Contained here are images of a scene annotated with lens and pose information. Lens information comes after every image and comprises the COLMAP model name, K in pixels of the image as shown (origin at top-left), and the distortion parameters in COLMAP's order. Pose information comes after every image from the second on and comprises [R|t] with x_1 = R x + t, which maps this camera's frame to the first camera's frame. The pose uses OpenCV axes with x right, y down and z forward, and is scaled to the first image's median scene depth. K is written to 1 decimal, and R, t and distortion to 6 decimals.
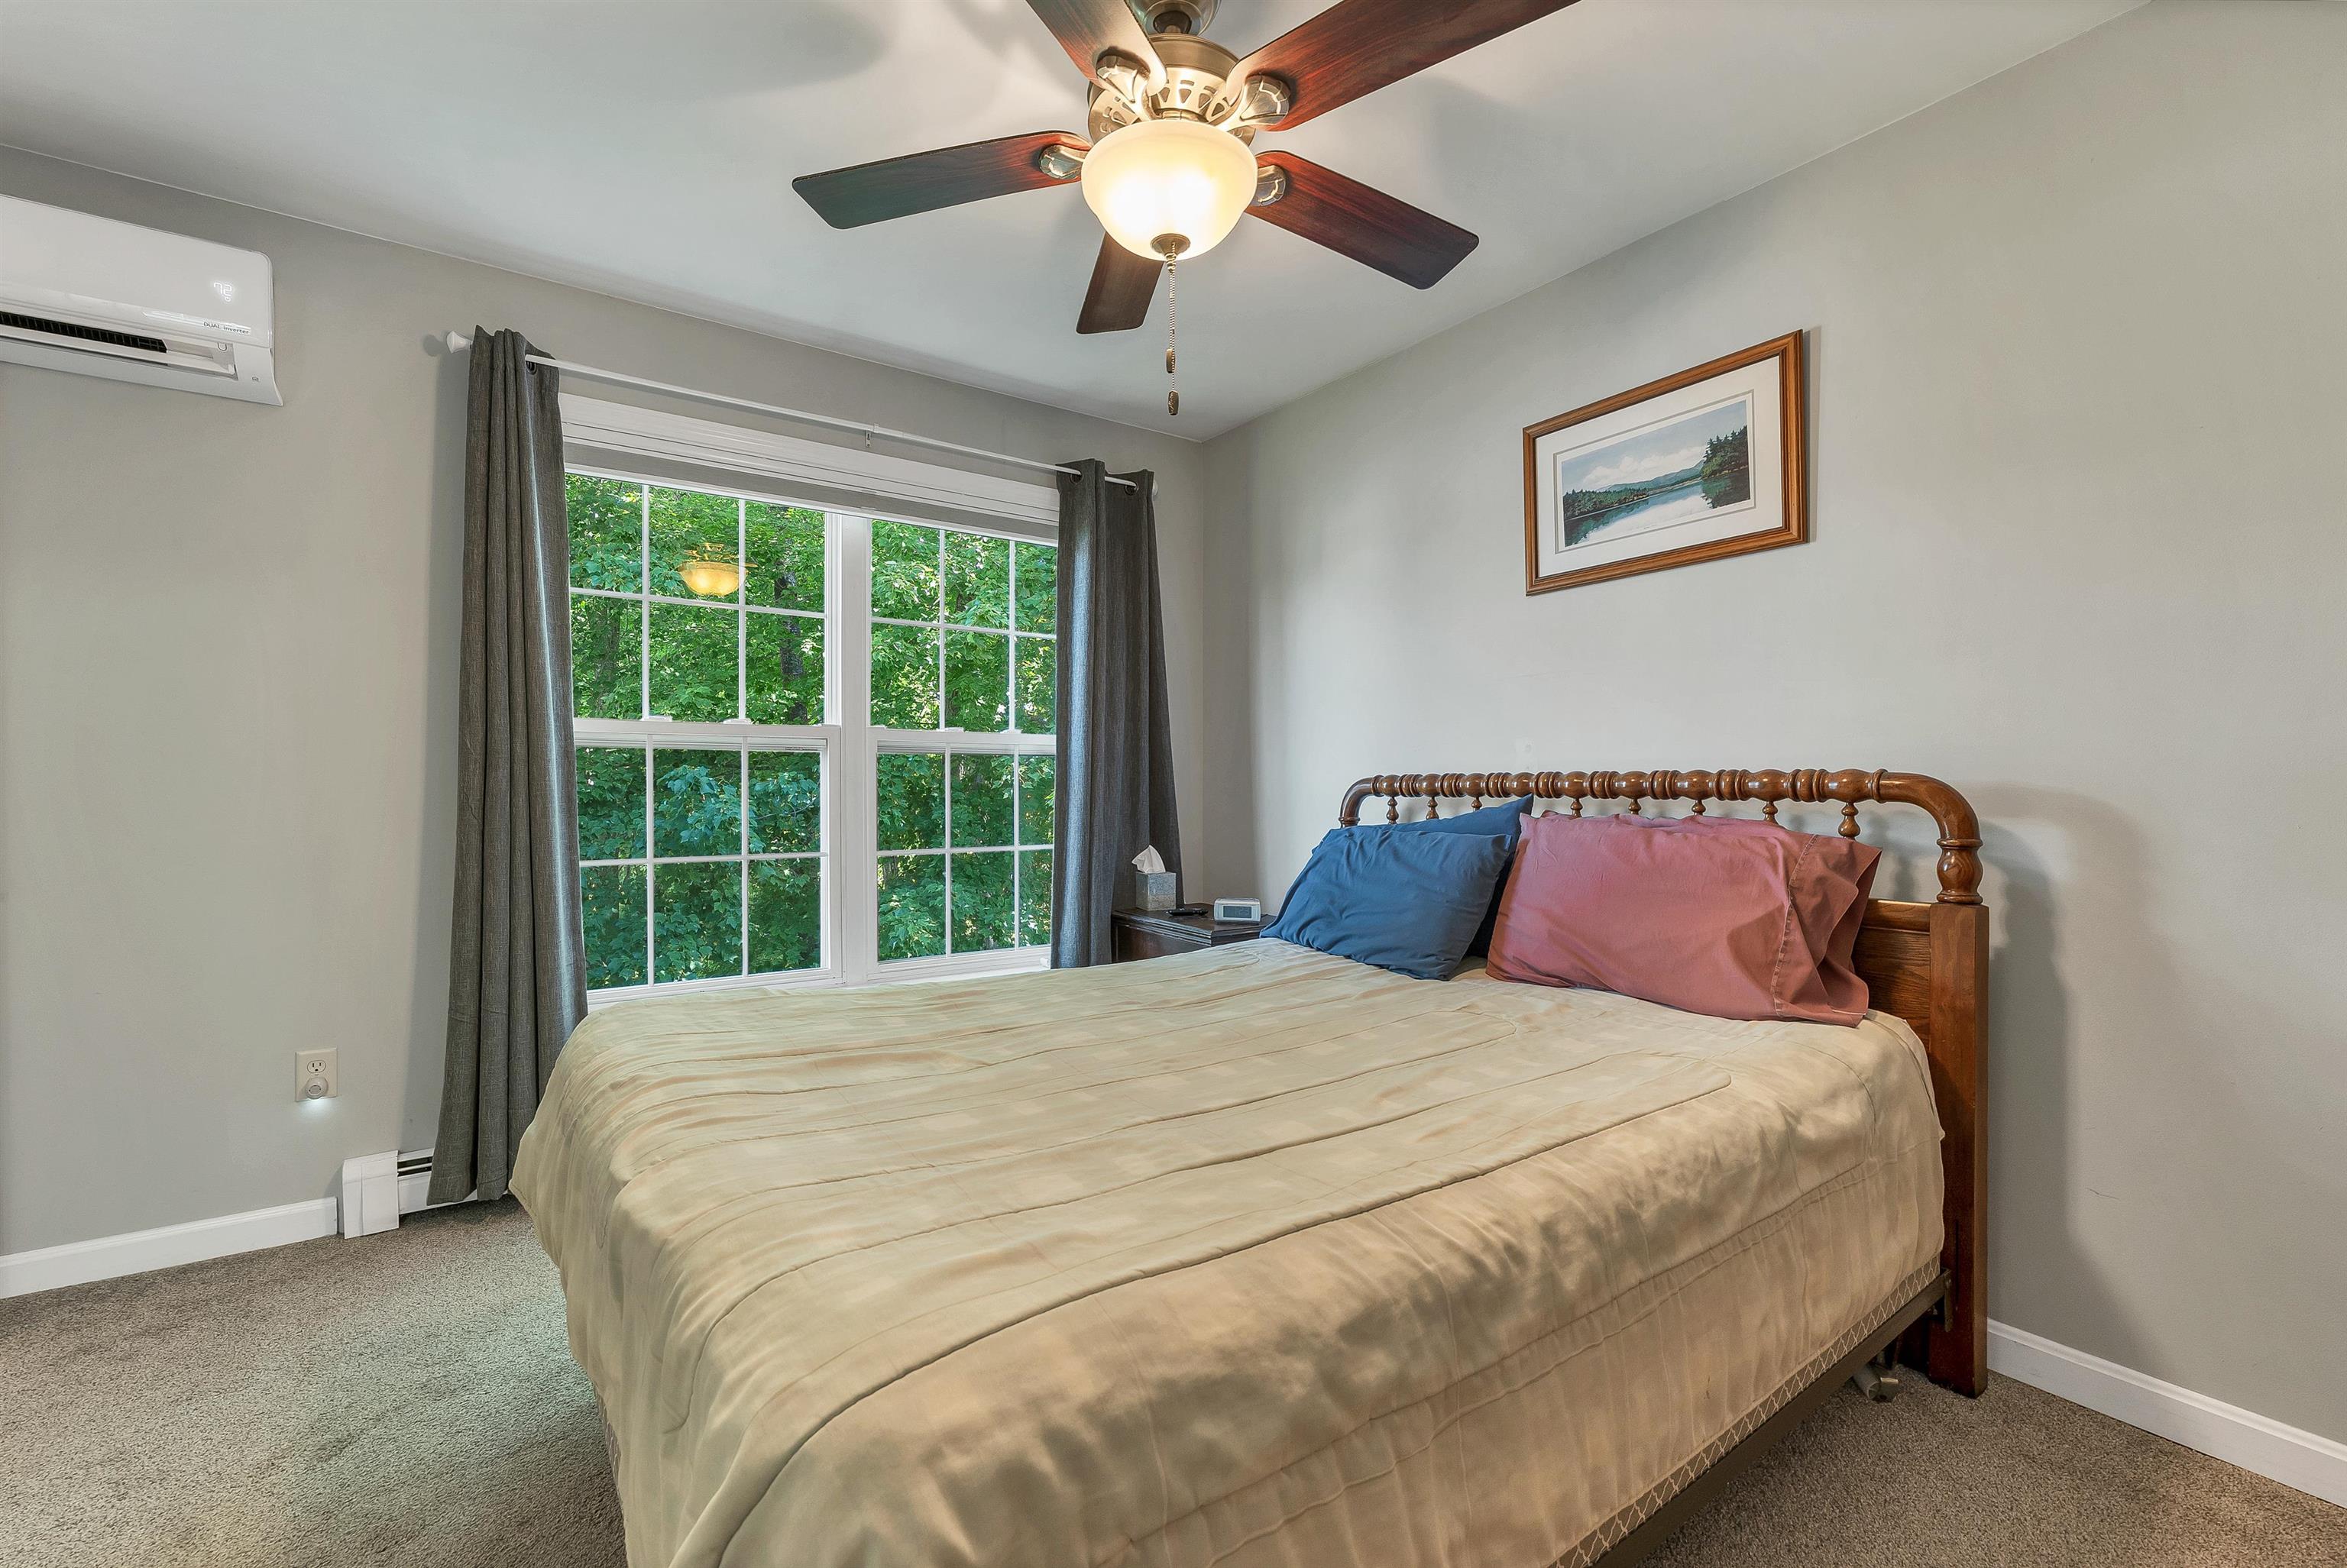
lens RADIAL K [[989.8, 0, 1165.8], [0, 989.8, 791.9], [0, 0, 1]] dist [-0.008131, -0.000173]
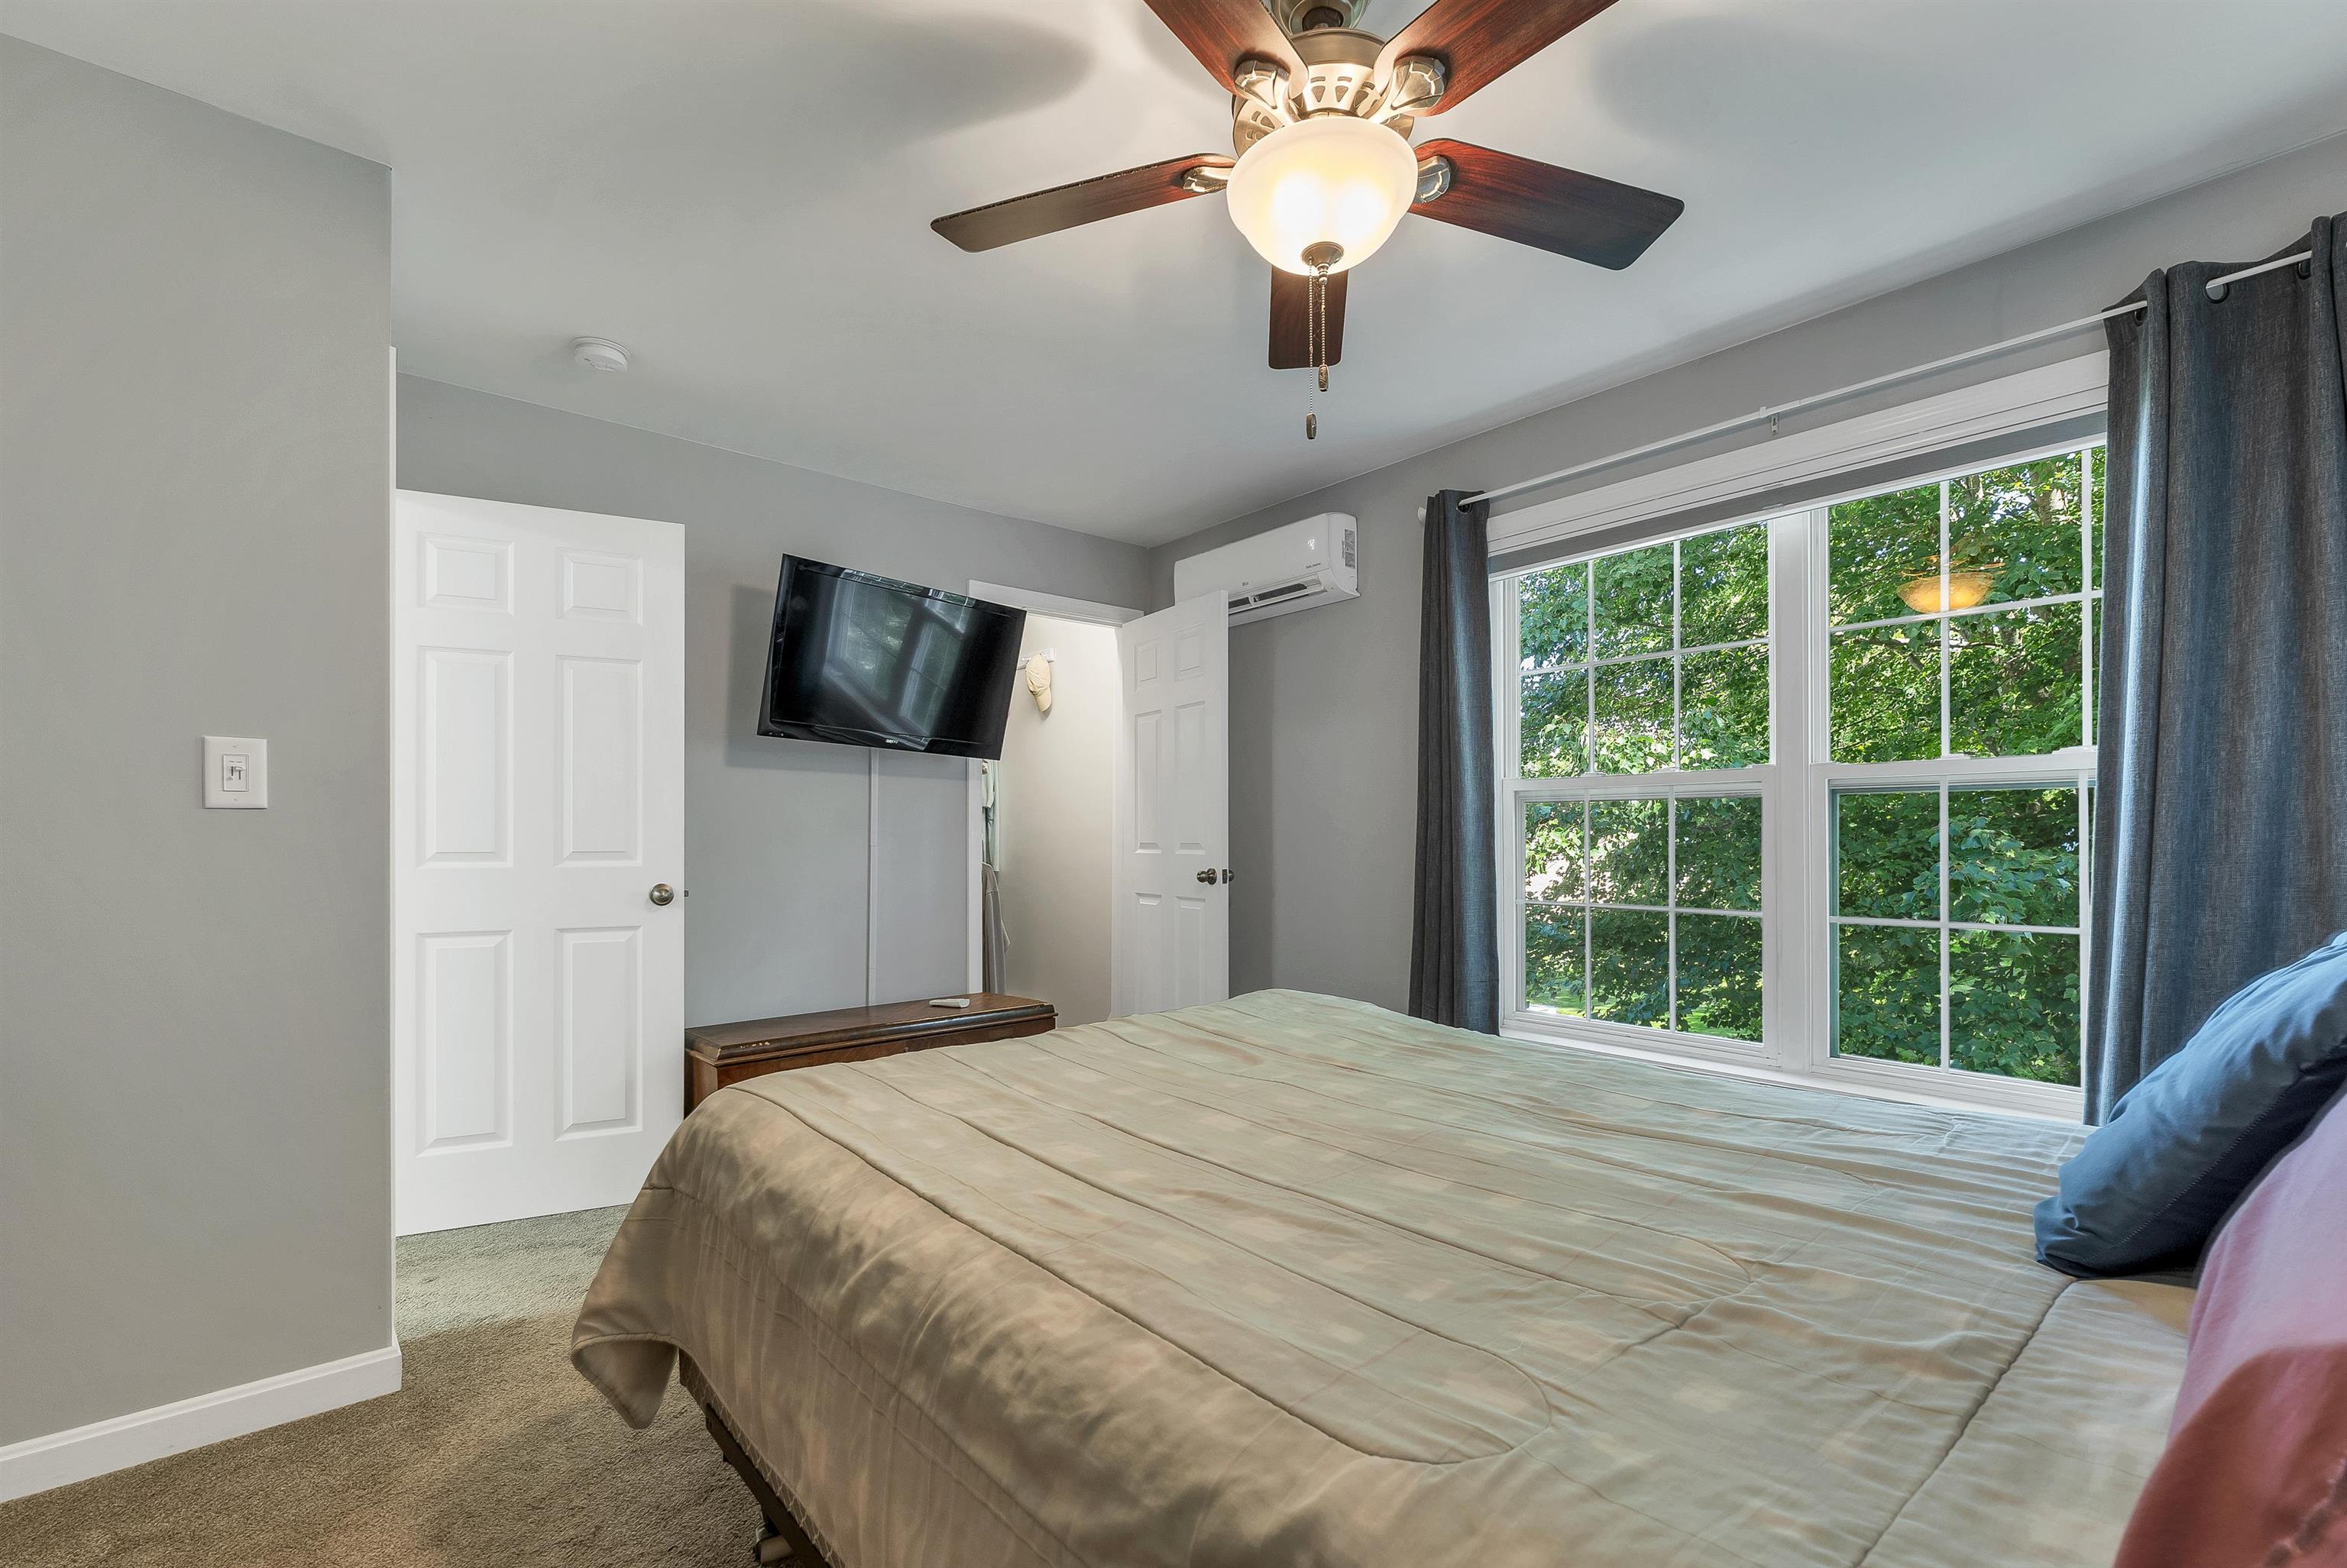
lens RADIAL K [[992.3, 0, 1163.0], [0, 992.3, 816.5], [0, 0, 1]] dist [-0.001697, -0.000470]
pose [[0.096860, -0.023799, -0.995013, 0.698396], [-0.002315, 0.999706, -0.024137, 0.000920], [0.995295, 0.004641, 0.096776, 0.571653]]
